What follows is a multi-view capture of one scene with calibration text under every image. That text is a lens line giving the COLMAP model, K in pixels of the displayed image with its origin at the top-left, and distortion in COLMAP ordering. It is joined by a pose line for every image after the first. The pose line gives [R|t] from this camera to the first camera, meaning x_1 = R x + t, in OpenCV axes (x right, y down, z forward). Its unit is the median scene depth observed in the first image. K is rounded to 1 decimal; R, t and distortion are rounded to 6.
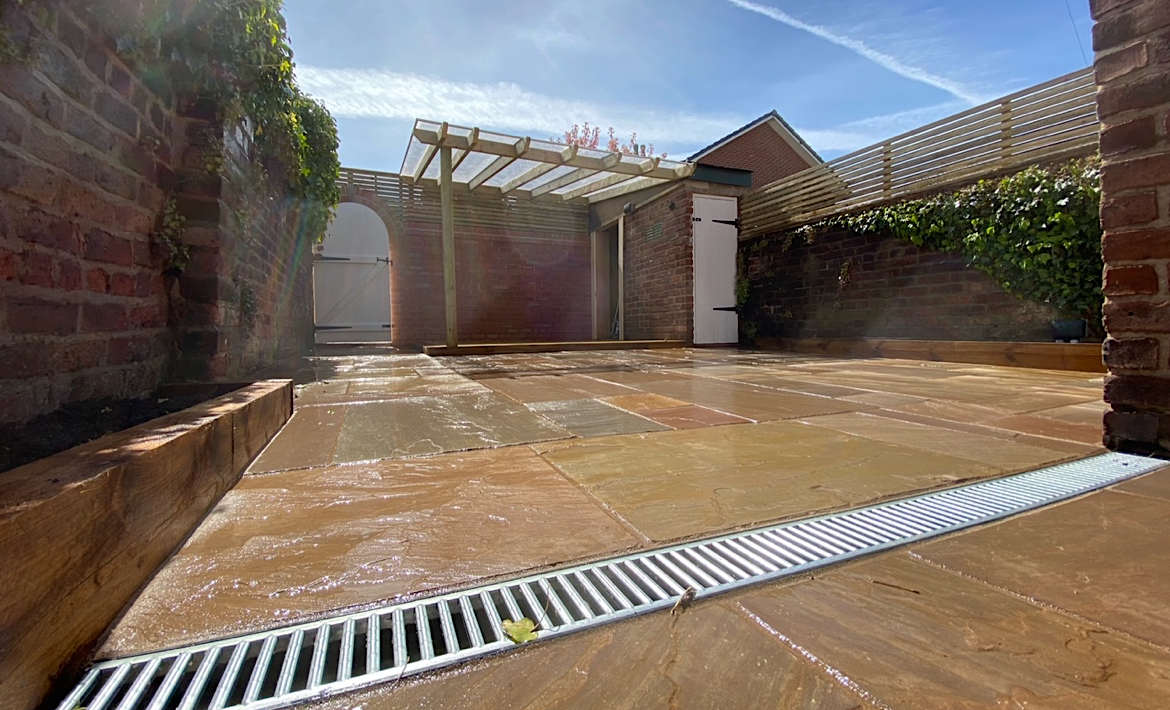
lens RADIAL K [[473.1, 0, 571.5], [0, 473.1, 311.2], [0, 0, 1]] dist [0.003806, -0.007134]
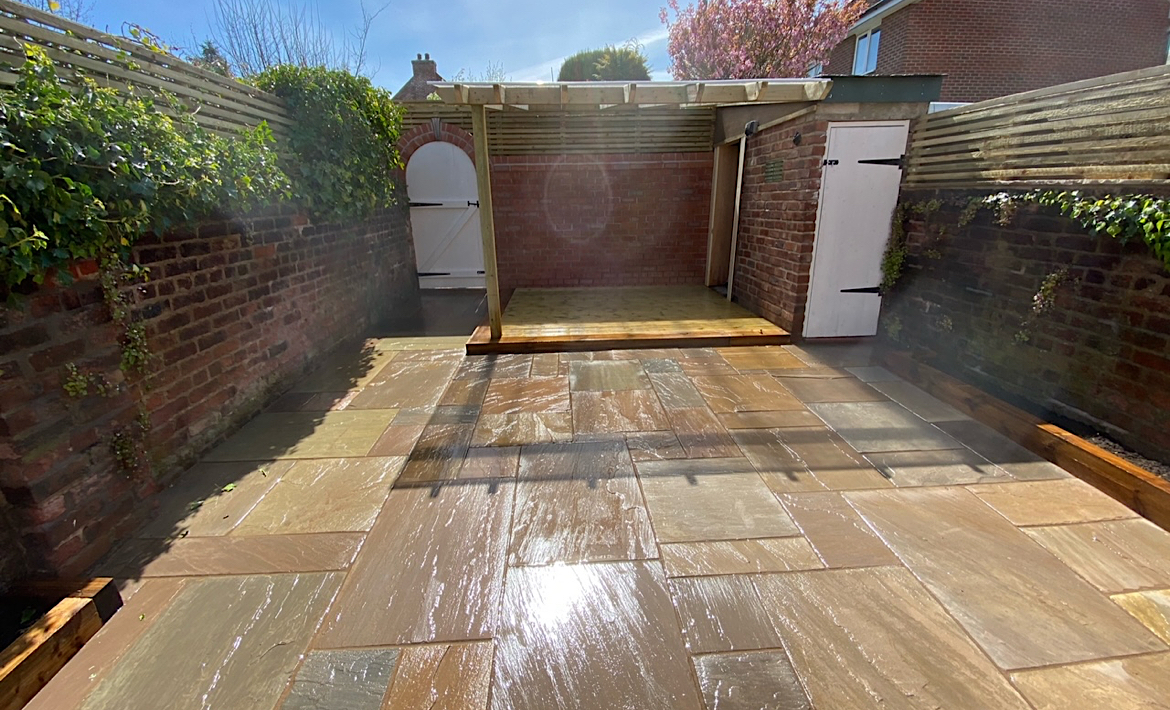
lens RADIAL K [[497.2, 0, 568.9], [0, 497.2, 324.4], [0, 0, 1]] dist [0.011616, -0.009858]
pose [[0.936285, 0.080325, -0.341933, 0.177295], [0.022278, 0.957959, 0.286040, -0.186425], [0.350534, -0.275433, 0.895133, 0.156597]]
